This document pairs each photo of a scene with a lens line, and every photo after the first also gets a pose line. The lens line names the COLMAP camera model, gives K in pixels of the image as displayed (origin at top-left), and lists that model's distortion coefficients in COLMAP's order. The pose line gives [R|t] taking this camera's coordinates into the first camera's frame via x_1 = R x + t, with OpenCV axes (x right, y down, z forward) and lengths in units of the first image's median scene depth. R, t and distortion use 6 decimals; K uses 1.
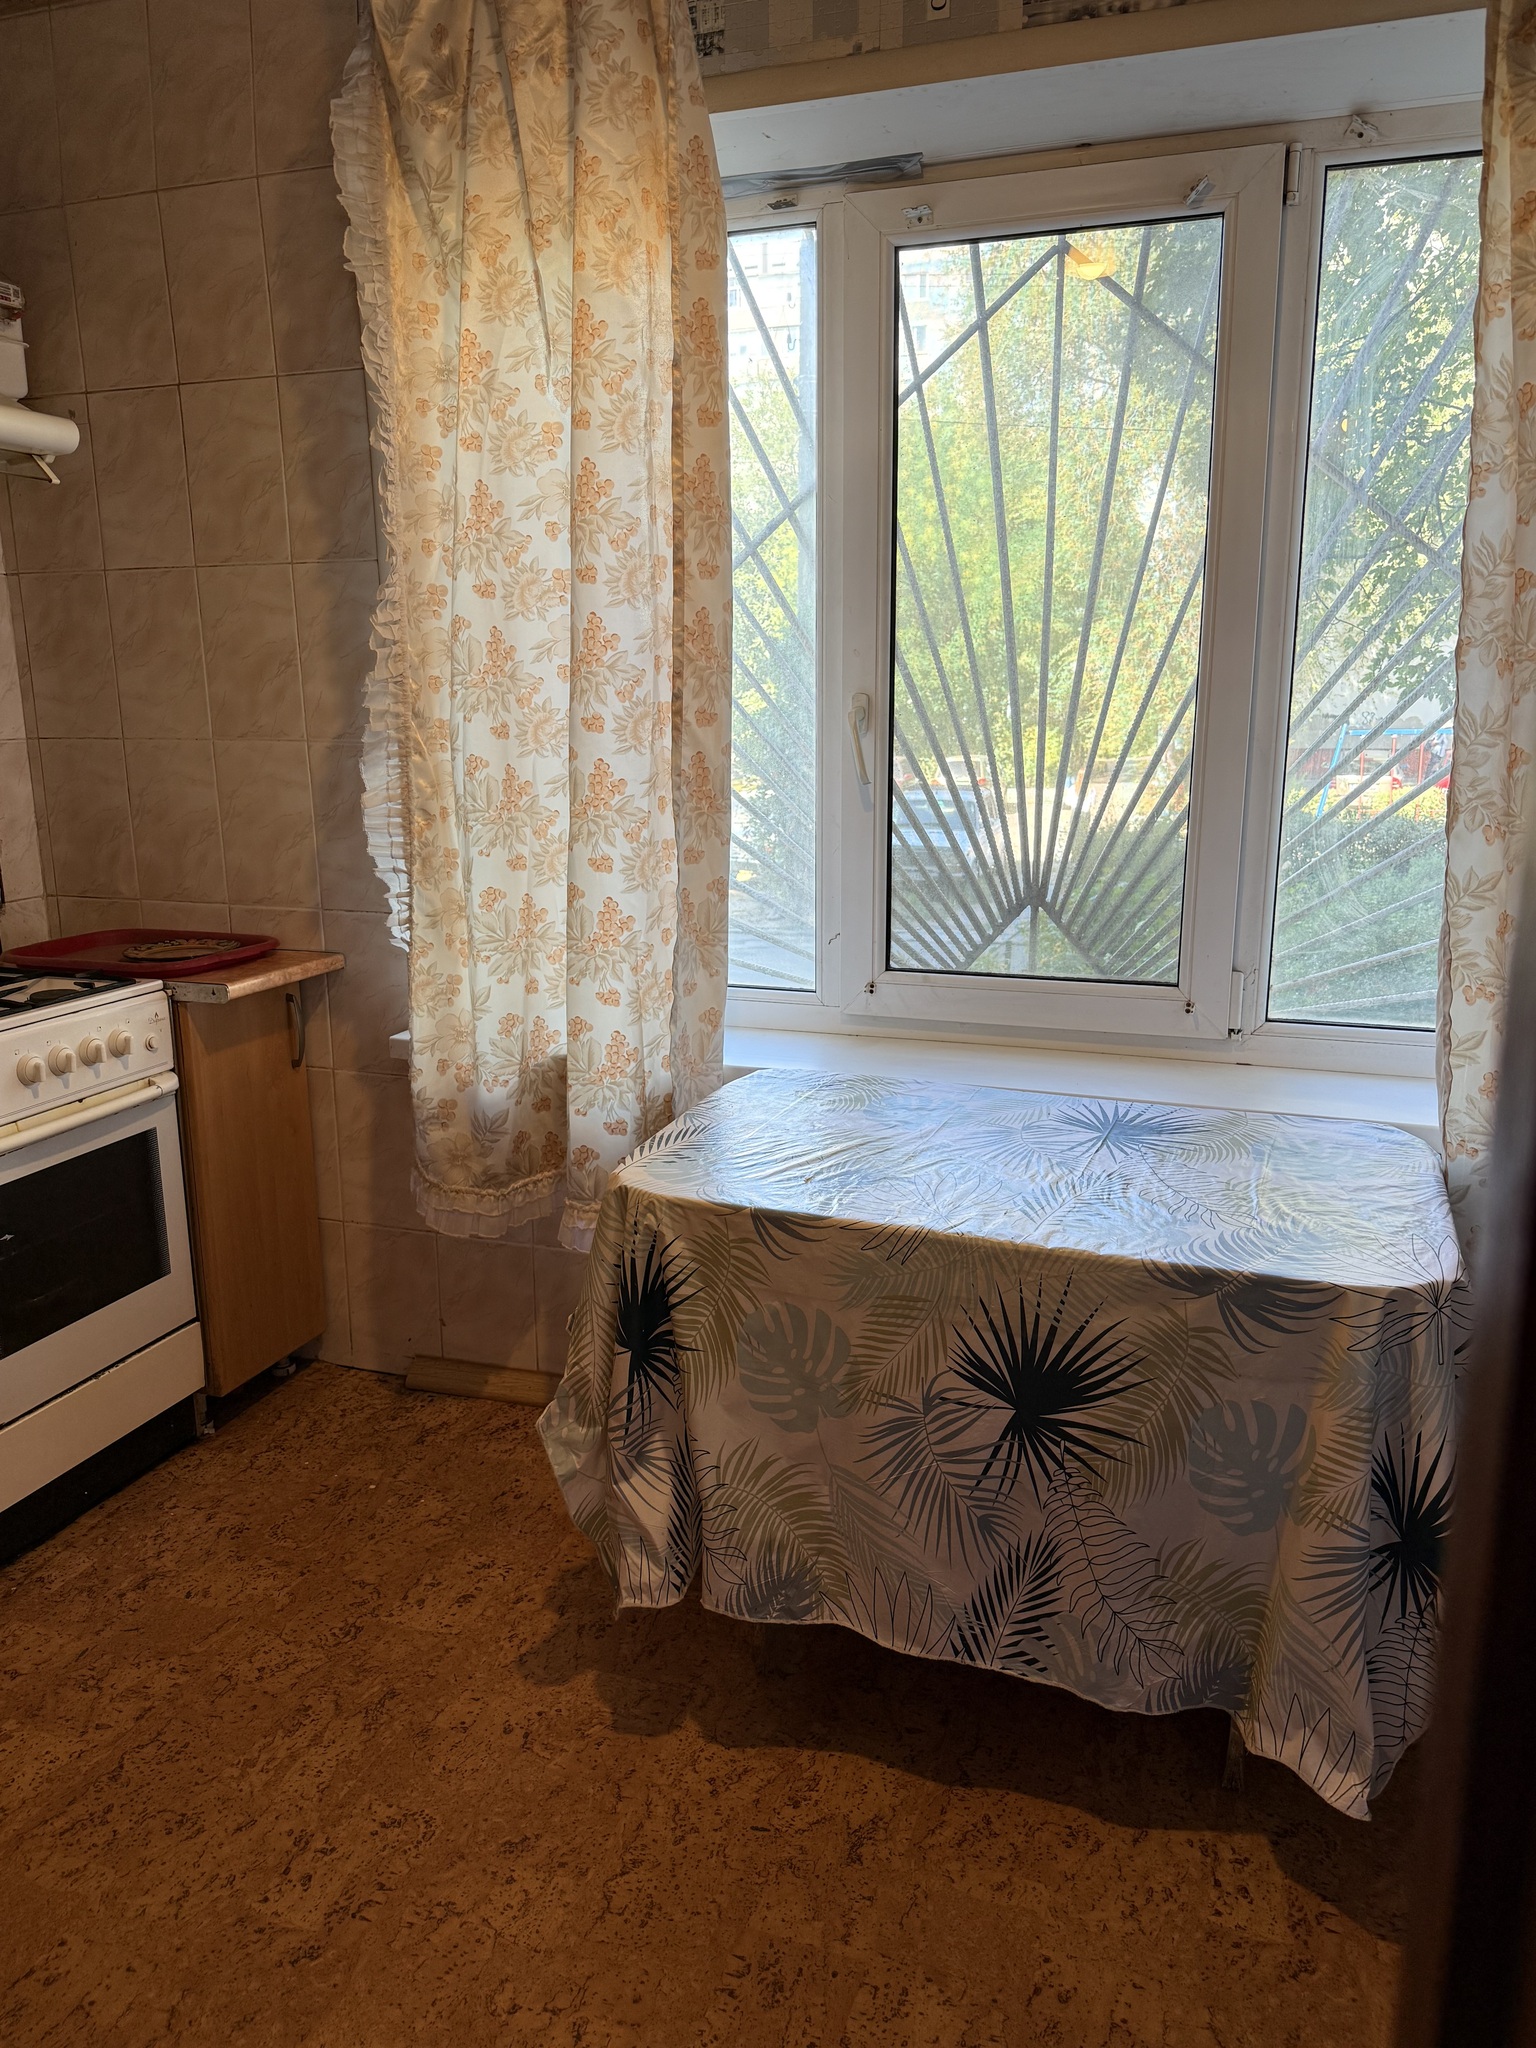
lens RADIAL K [[1495.6, 0, 771.5], [0, 1495.6, 1033.5], [0, 0, 1]] dist [0.043138, -0.063786]
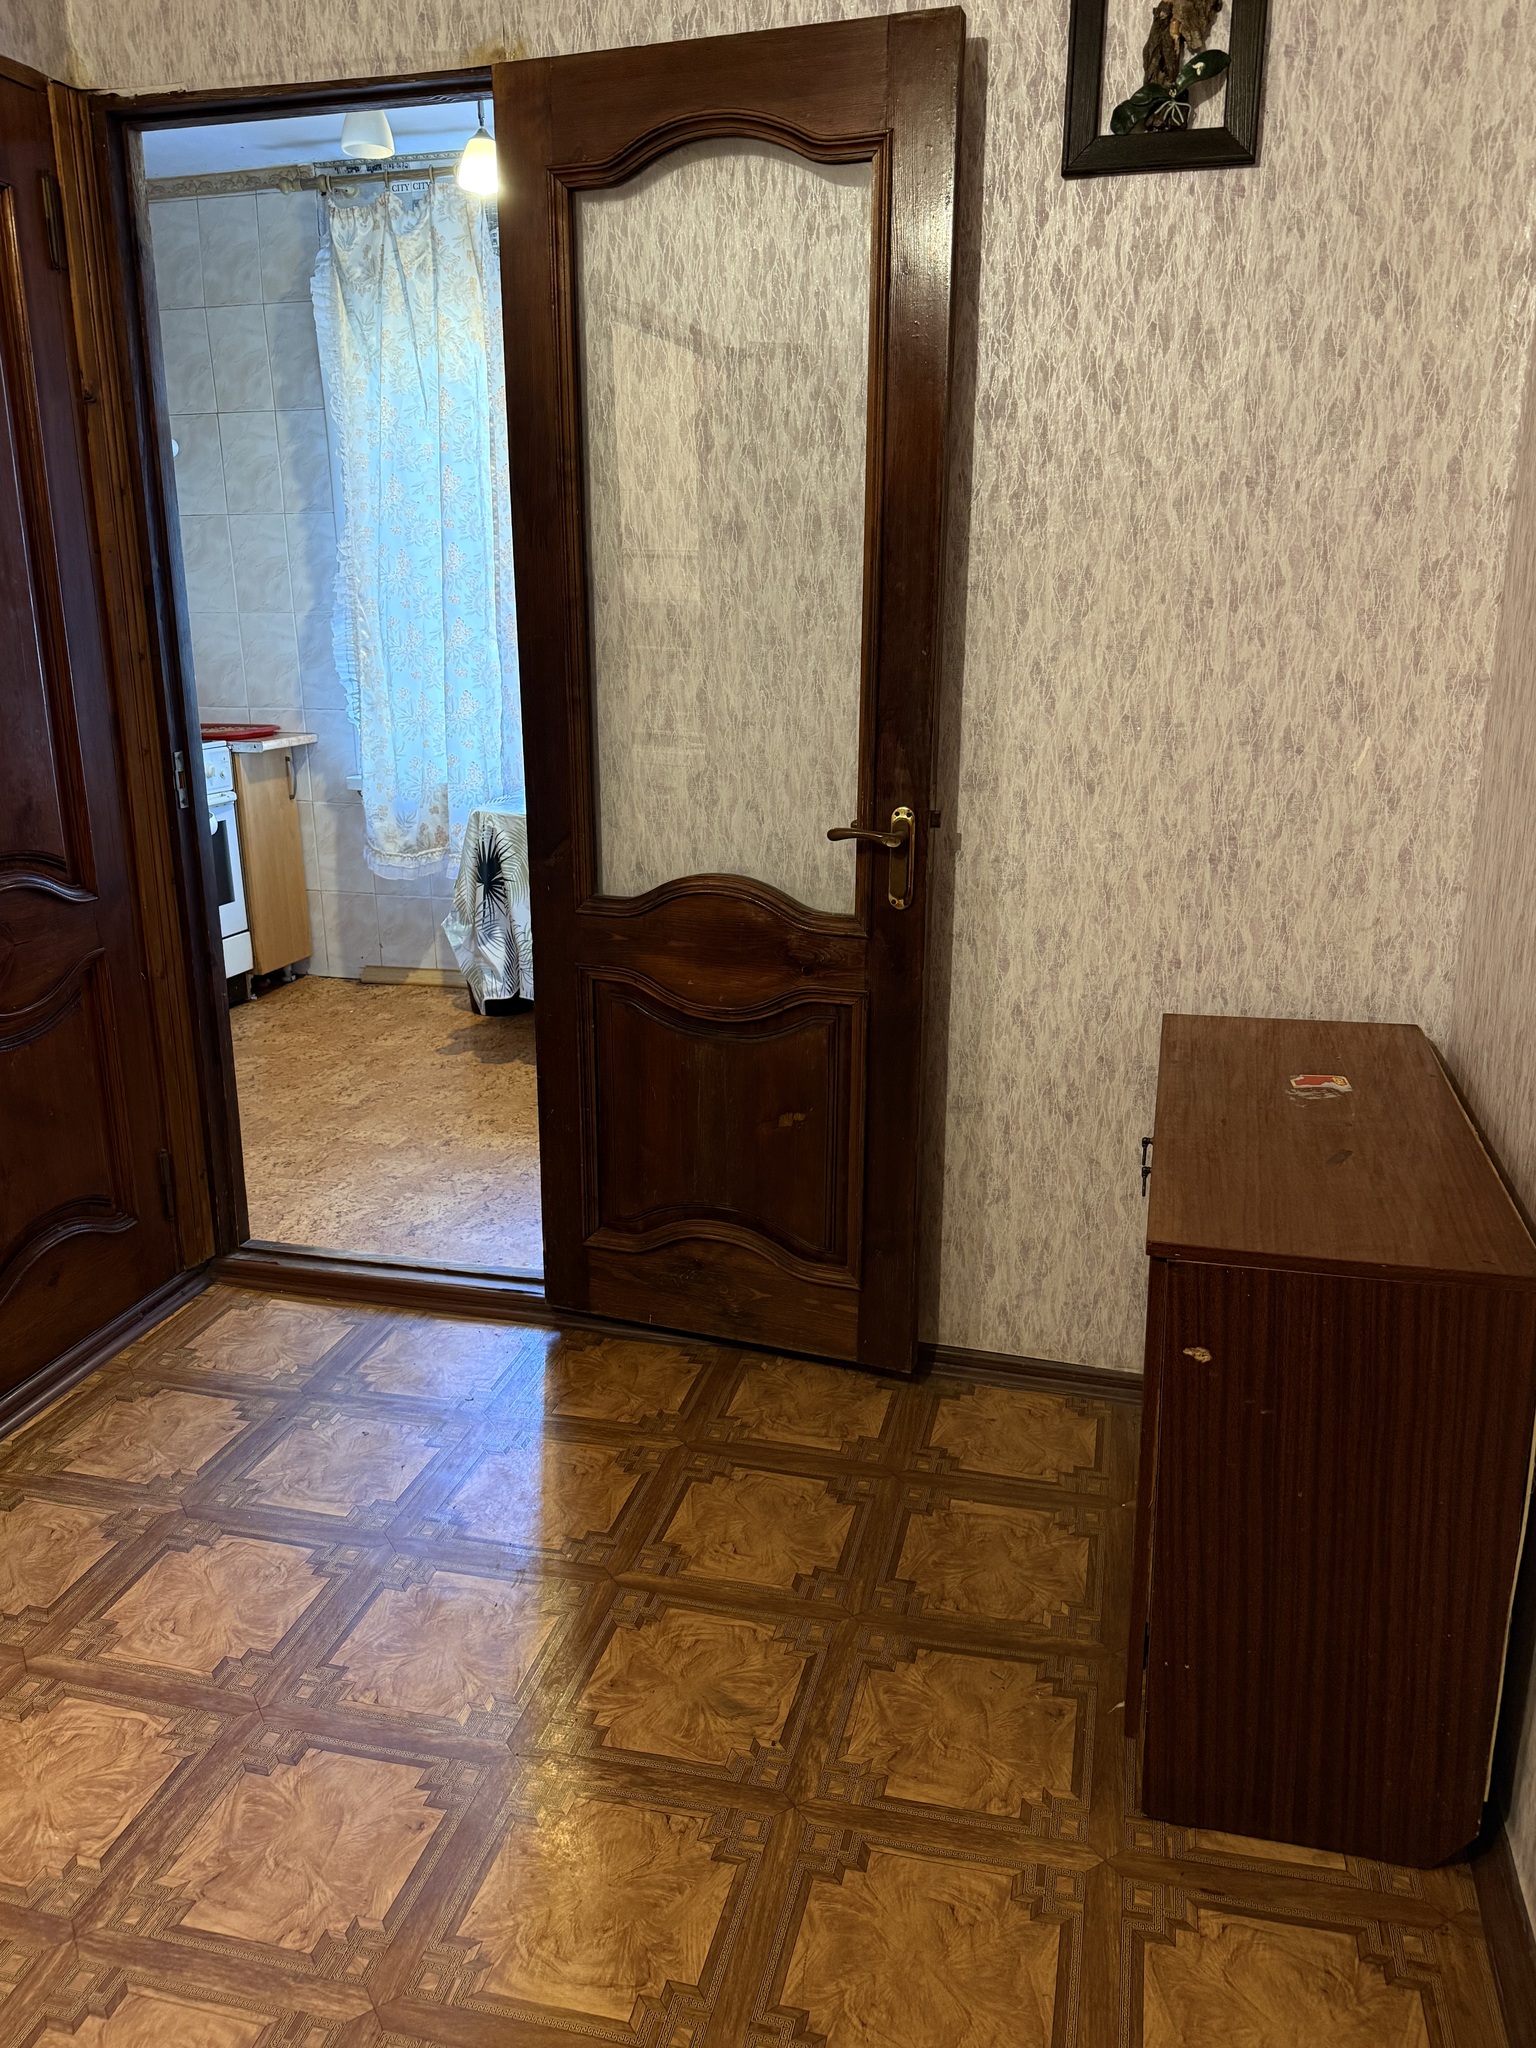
lens RADIAL K [[1495.6, 0, 769.5], [0, 1495.6, 1034.1], [0, 0, 1]] dist [0.043138, -0.063786]
pose [[0.995944, -0.026353, 0.086034, 0.110689], [0.021981, 0.998437, 0.051375, 0.281051], [-0.087253, -0.049276, 0.994967, -1.064419]]
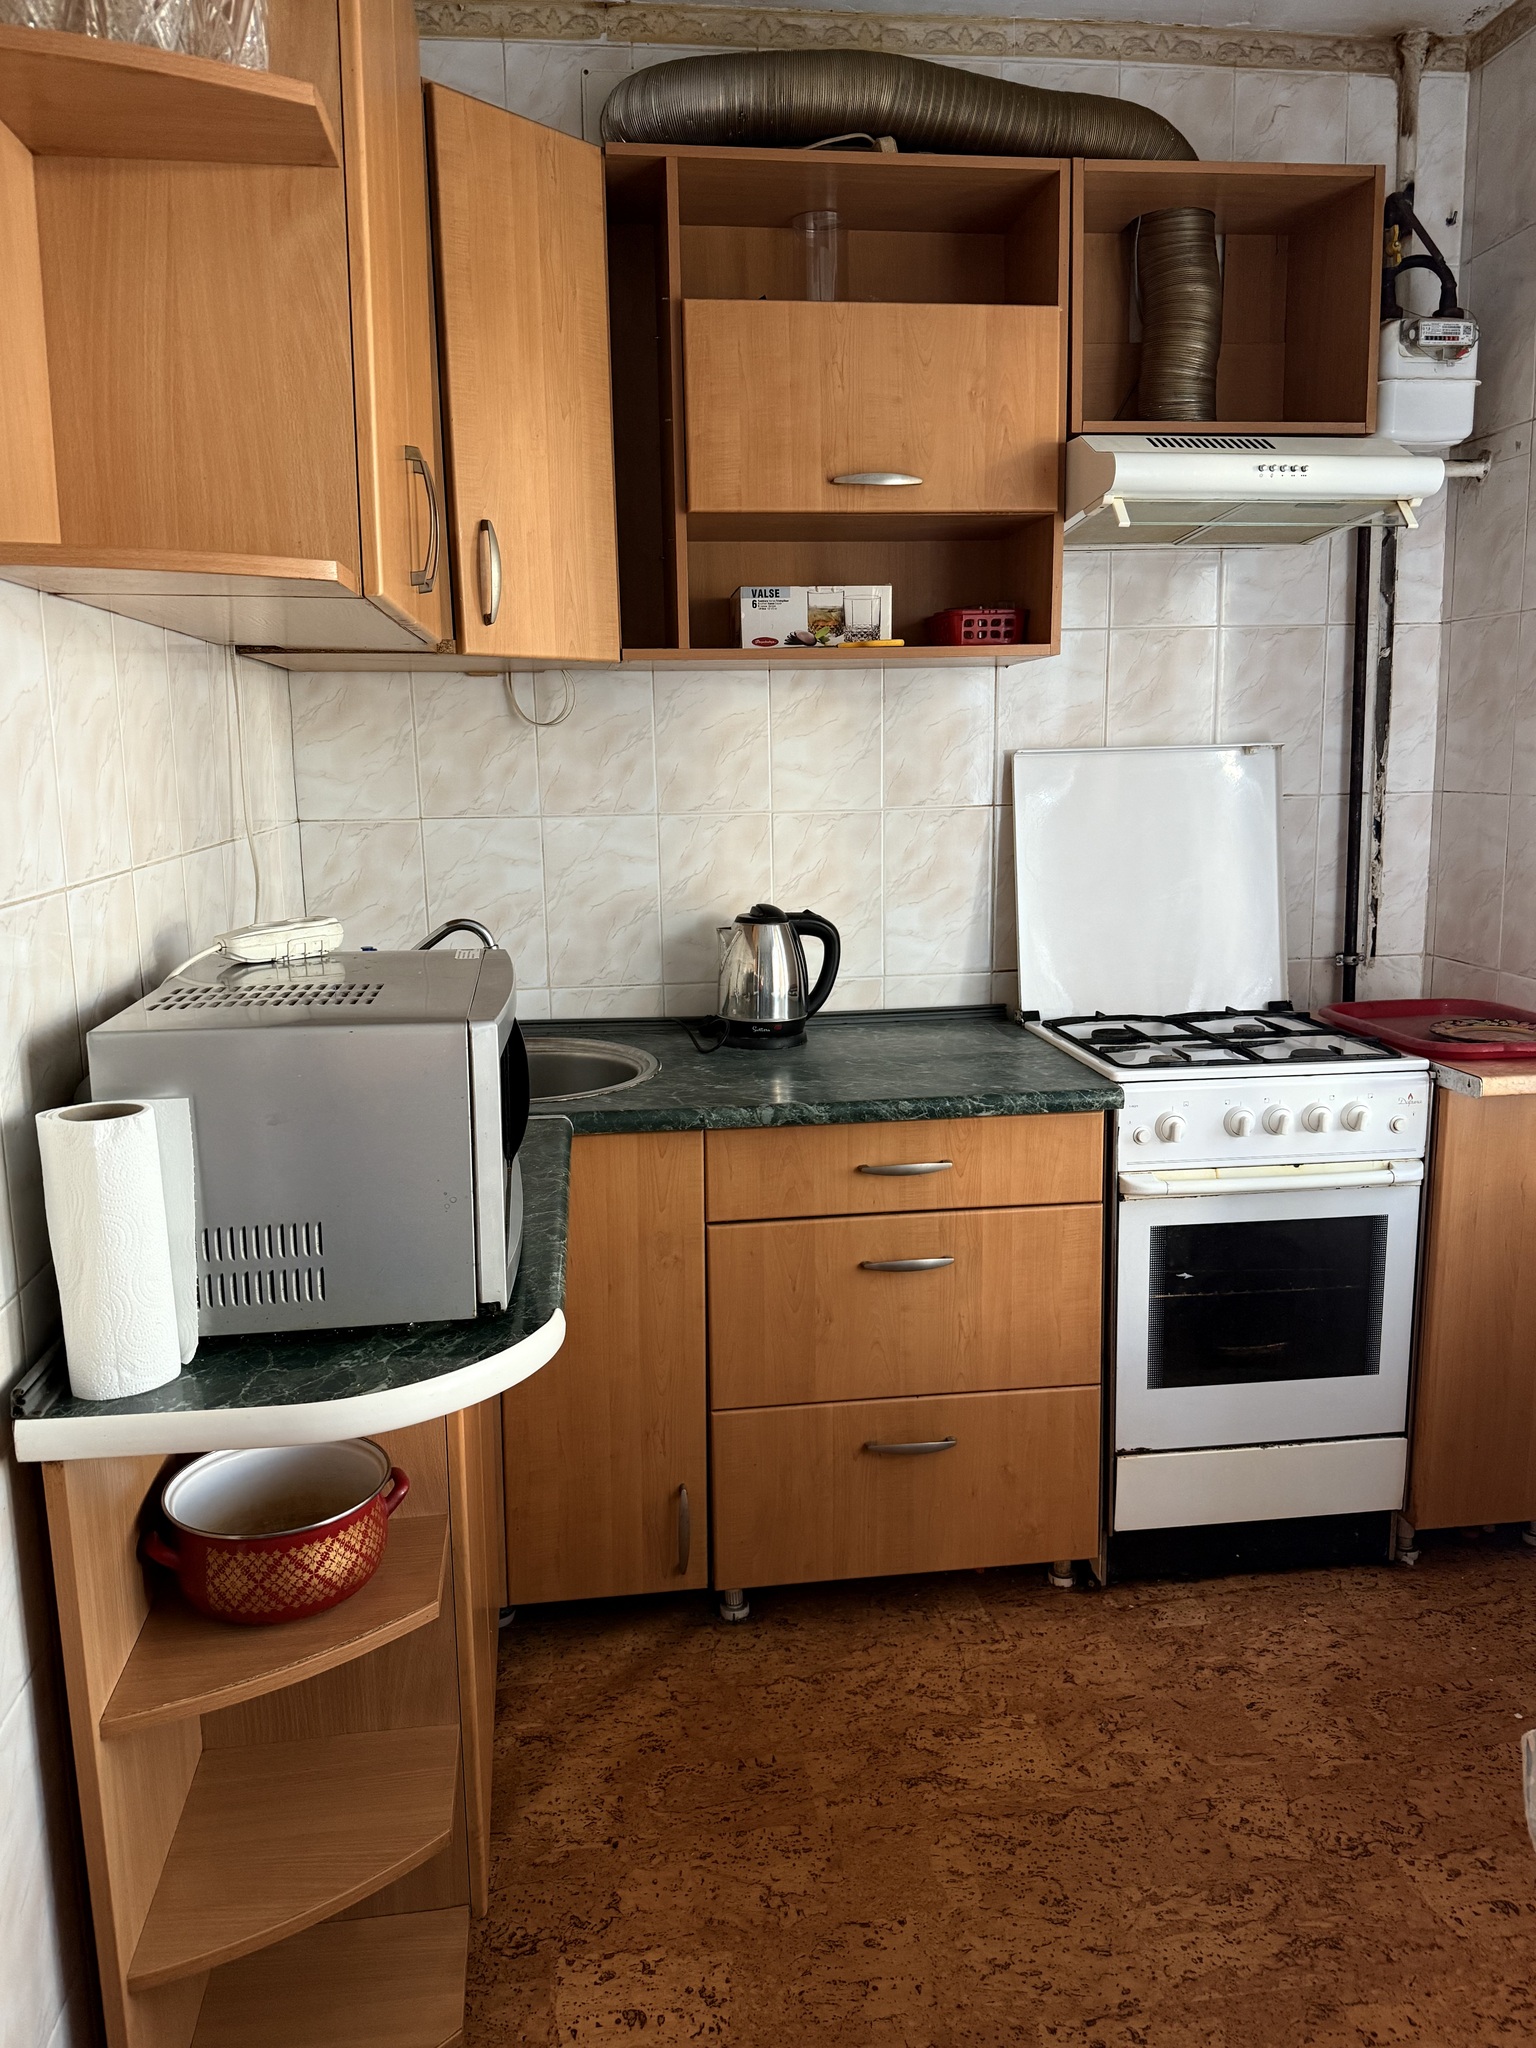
lens RADIAL K [[1495.6, 0, 755.2], [0, 1495.6, 1024.1], [0, 0, 1]] dist [0.043138, -0.063786]
pose [[0.452531, 0.159347, -0.877396, 0.231216], [-0.187994, 0.978840, 0.080810, -0.060461], [0.871707, 0.128376, 0.472912, 0.240527]]
